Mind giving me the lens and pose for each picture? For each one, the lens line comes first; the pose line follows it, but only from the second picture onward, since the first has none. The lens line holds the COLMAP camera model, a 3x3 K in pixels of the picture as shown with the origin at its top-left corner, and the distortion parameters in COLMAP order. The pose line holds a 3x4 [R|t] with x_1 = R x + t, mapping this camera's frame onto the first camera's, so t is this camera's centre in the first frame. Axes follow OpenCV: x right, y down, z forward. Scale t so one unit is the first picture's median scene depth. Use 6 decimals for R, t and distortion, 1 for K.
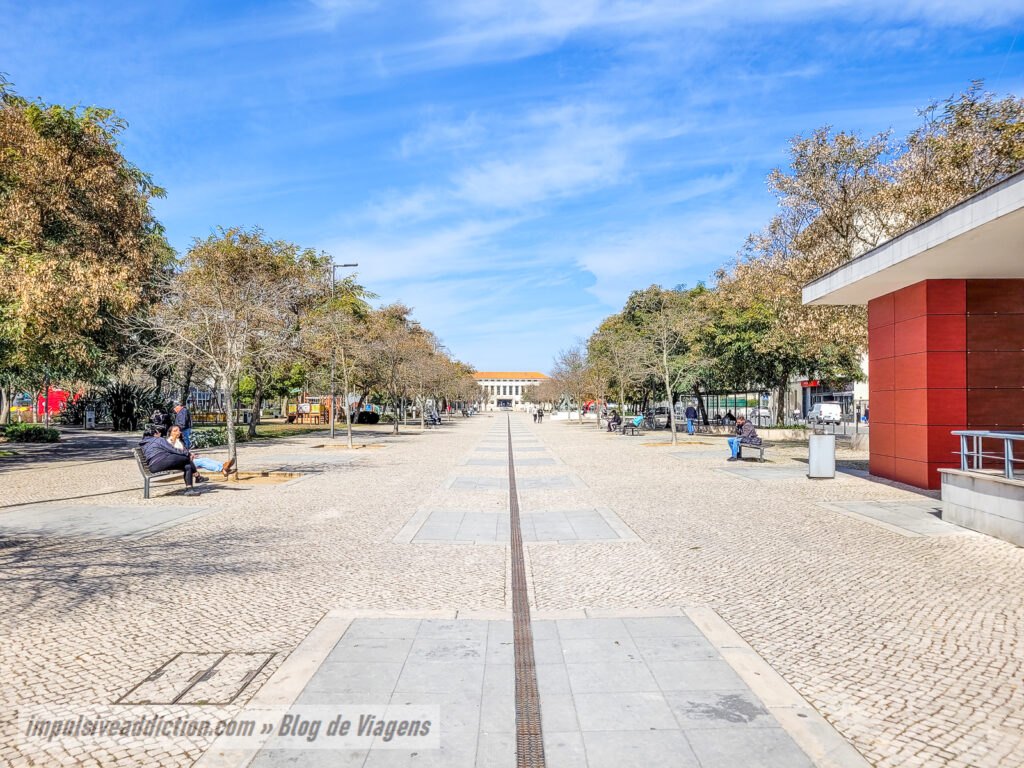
lens RADIAL K [[786.1, 0, 512.4], [0, 786.1, 380.1], [0, 0, 1]] dist [0.032211, 0.002762]
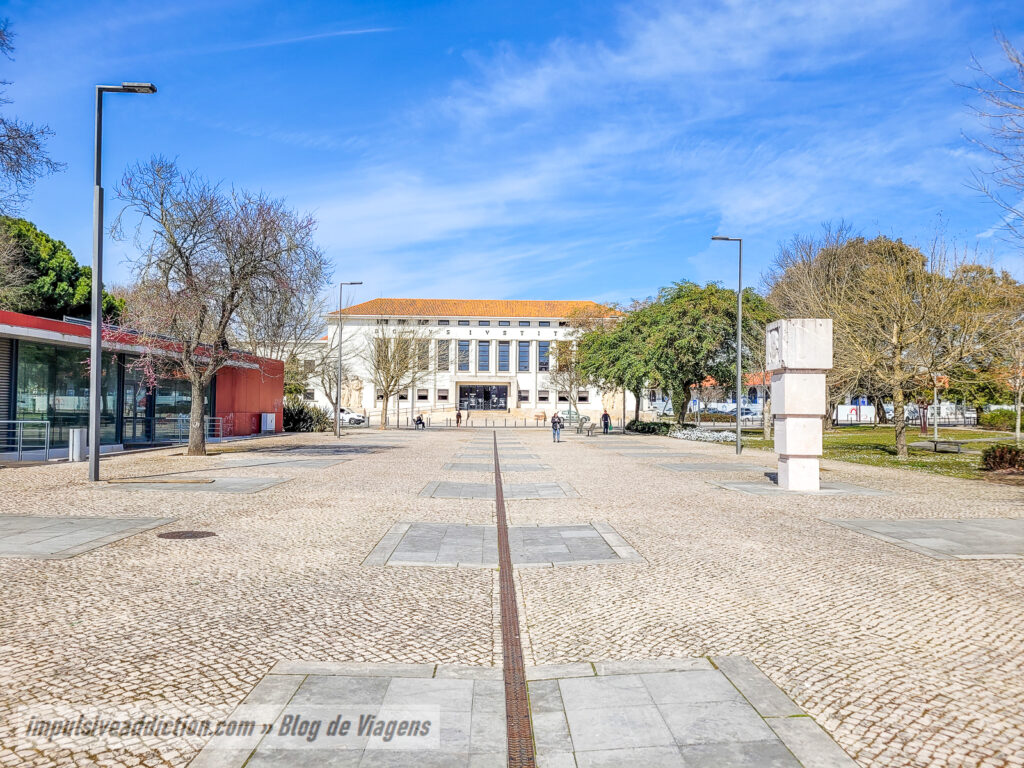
lens RADIAL K [[786.1, 0, 512.4], [0, 786.1, 384.2], [0, 0, 1]] dist [0.032211, 0.002762]
pose [[0.999743, -0.011942, 0.019278, -0.001831], [0.011897, 0.999926, 0.002465, 0.010432], [-0.019306, -0.002235, 0.999811, 0.274685]]
